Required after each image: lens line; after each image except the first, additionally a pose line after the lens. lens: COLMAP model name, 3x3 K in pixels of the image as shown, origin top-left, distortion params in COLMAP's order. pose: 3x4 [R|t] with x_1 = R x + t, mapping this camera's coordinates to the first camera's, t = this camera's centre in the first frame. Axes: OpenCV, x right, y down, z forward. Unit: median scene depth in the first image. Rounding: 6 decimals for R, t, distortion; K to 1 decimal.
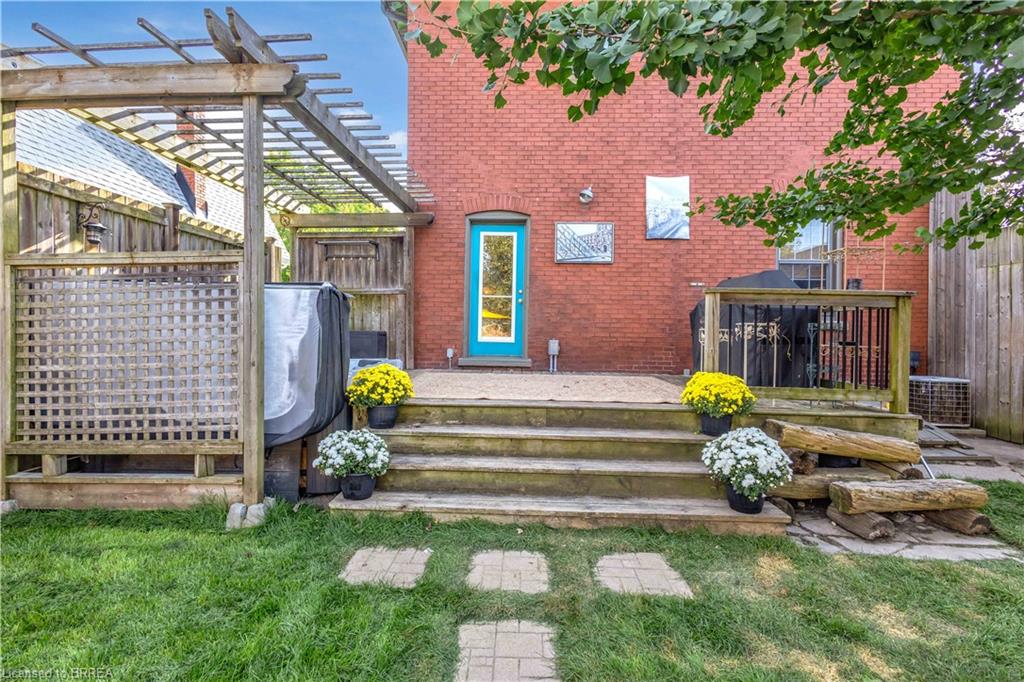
lens RADIAL K [[481.2, 0, 509.4], [0, 481.2, 324.0], [0, 0, 1]] dist [0.013767, -0.000069]
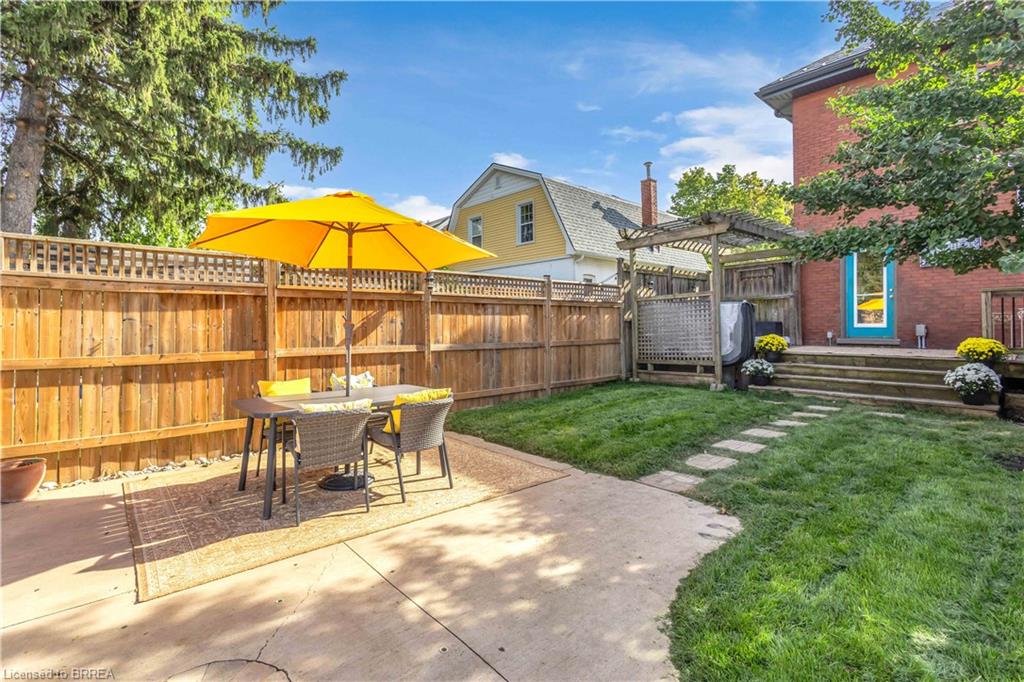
lens RADIAL K [[481.2, 0, 509.4], [0, 481.2, 324.0], [0, 0, 1]] dist [0.013767, -0.000069]
pose [[0.693893, -0.020818, -0.719778, 0.557265], [0.025686, 0.999661, -0.004150, 0.014240], [0.719620, -0.015609, 0.694192, -1.570597]]
